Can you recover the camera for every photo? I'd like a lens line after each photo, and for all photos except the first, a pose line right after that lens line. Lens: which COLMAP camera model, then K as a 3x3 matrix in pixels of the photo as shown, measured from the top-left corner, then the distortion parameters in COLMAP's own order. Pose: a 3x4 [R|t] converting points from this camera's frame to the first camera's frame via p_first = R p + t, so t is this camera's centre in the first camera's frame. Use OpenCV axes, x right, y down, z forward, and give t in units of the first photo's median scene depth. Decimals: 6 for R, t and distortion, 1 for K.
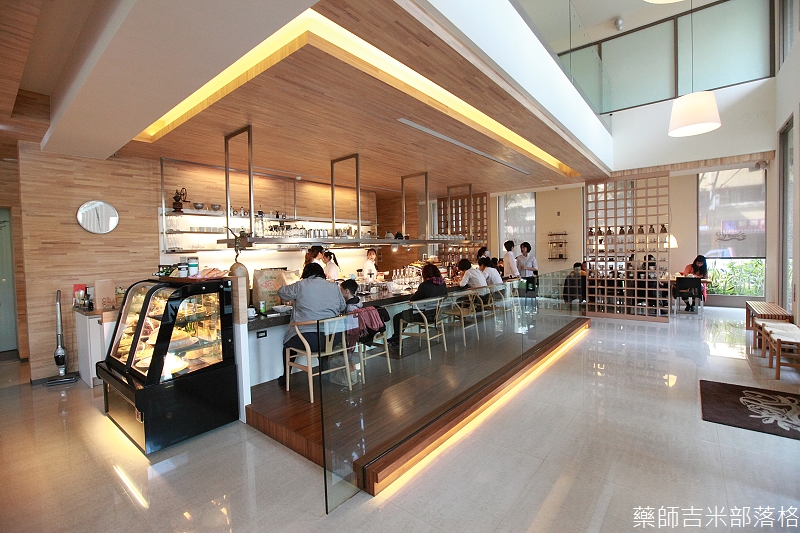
lens RADIAL K [[362.2, 0, 400.0], [0, 362.2, 266.5], [0, 0, 1]] dist [-0.017513, -0.000148]
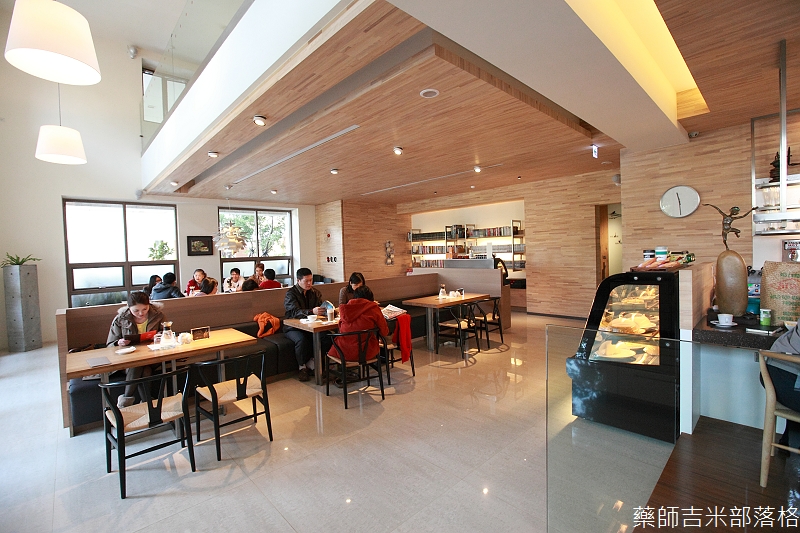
lens RADIAL K [[362.2, 0, 400.0], [0, 362.2, 266.5], [0, 0, 1]] dist [-0.017513, -0.000148]
pose [[-0.129466, 0.067847, -0.989260, 0.300829], [-0.006081, 0.997583, 0.069214, -0.020286], [0.991565, 0.014977, -0.128740, 0.359198]]
